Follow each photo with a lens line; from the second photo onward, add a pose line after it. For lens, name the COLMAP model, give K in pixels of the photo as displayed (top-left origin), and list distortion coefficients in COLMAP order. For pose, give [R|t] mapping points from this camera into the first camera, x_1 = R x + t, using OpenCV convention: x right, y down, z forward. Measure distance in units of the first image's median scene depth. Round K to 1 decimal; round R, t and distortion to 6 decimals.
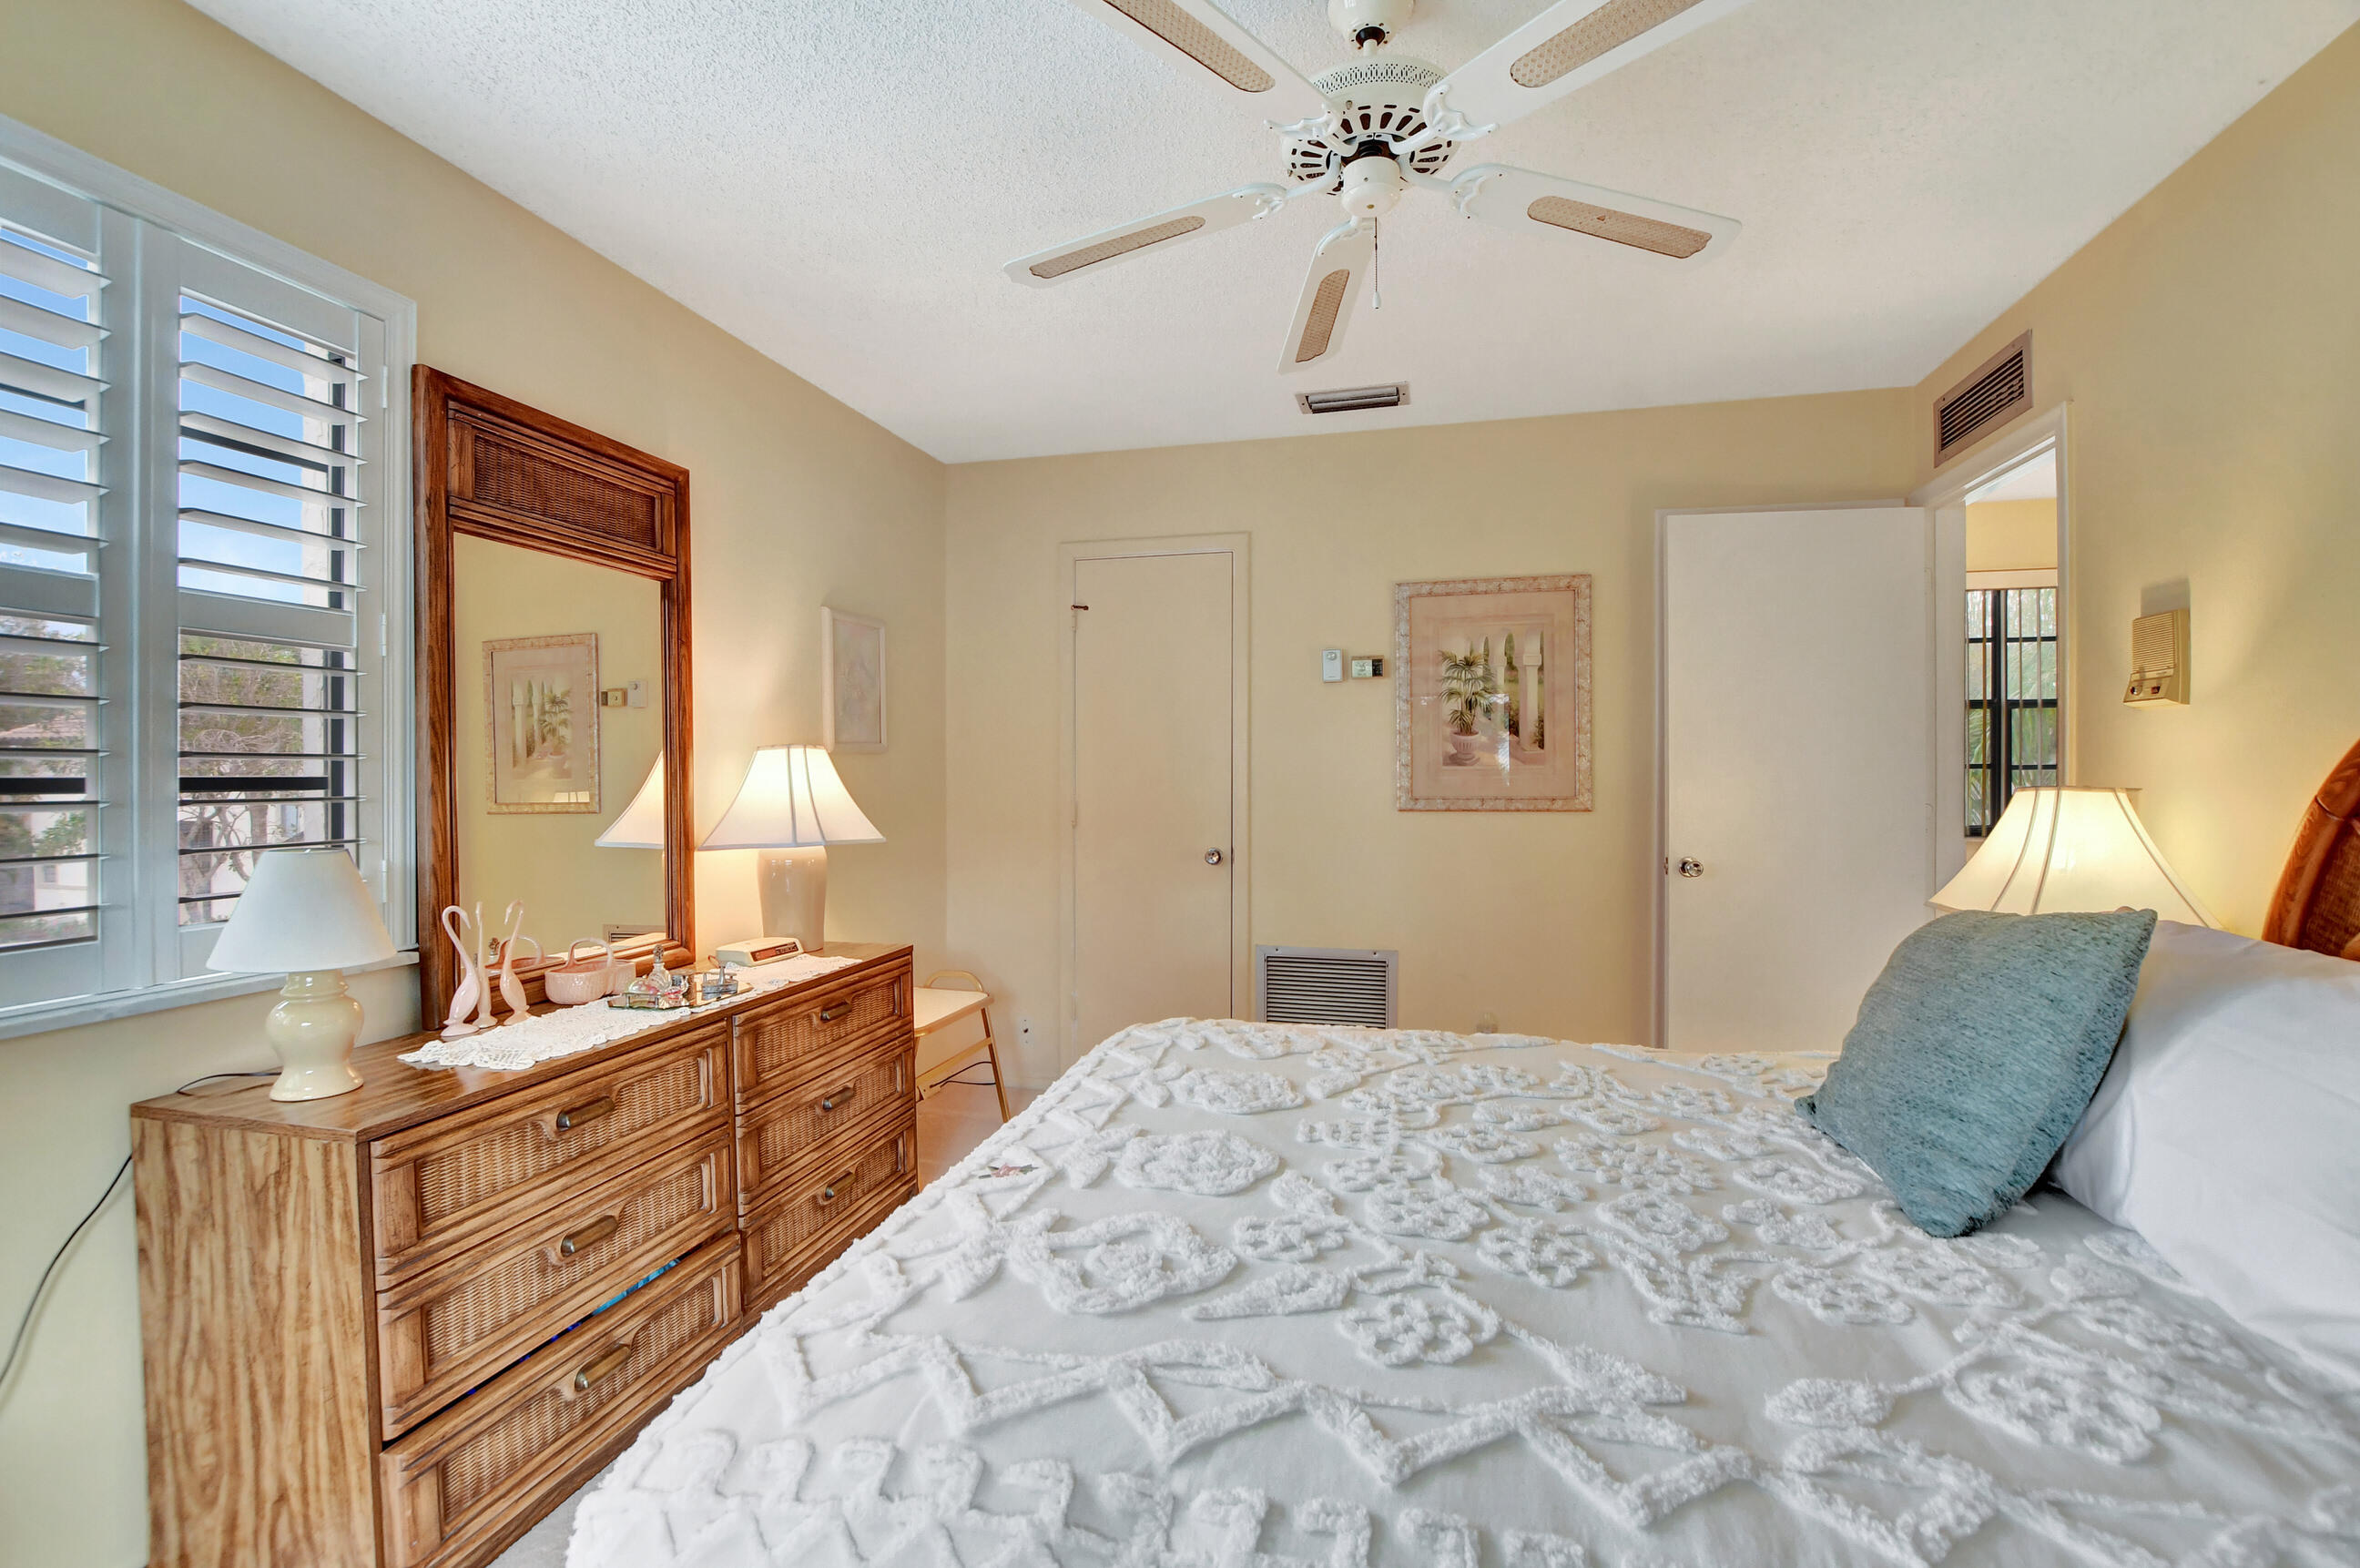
lens RADIAL K [[1041.5, 0, 1178.2], [0, 1041.5, 775.7], [0, 0, 1]] dist [-0.000200, -0.000001]
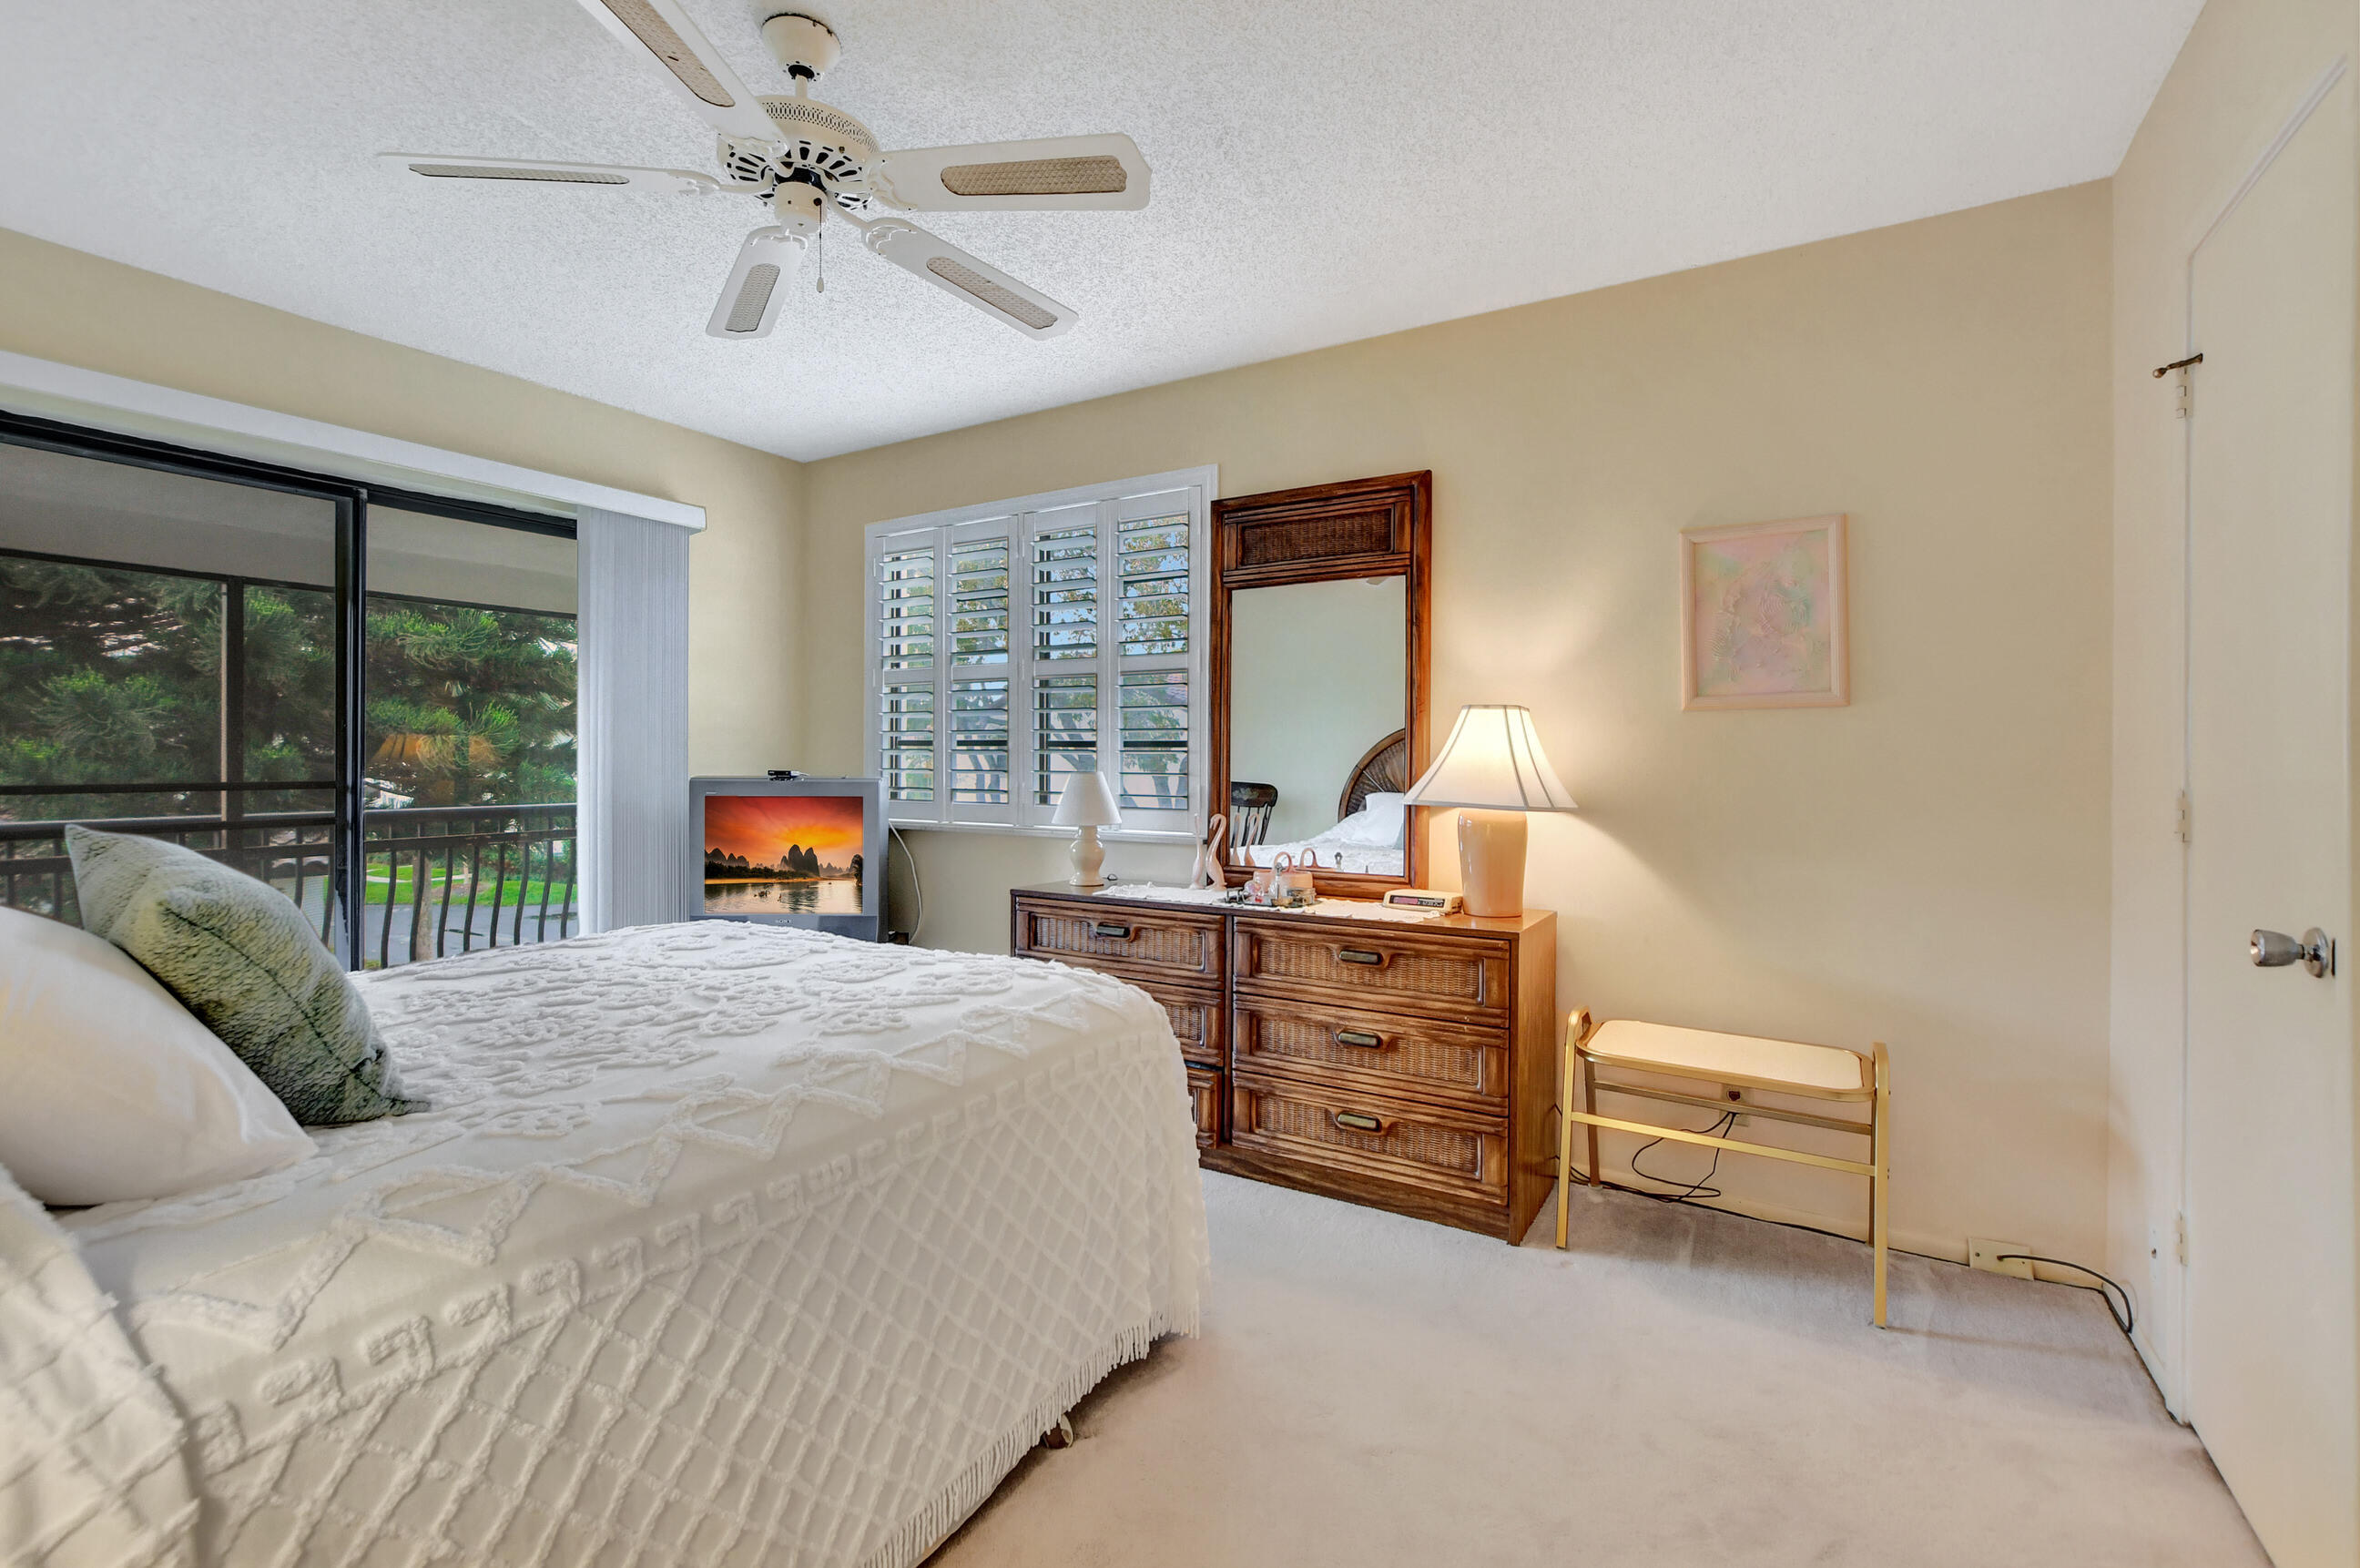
lens RADIAL K [[1041.5, 0, 1178.2], [0, 1041.5, 775.7], [0, 0, 1]] dist [-0.000200, -0.000001]
pose [[-0.295894, 0.011955, -0.955146, 0.784538], [-0.007703, 0.999859, 0.014901, 0.029624], [0.955190, 0.011766, -0.295760, 1.208340]]
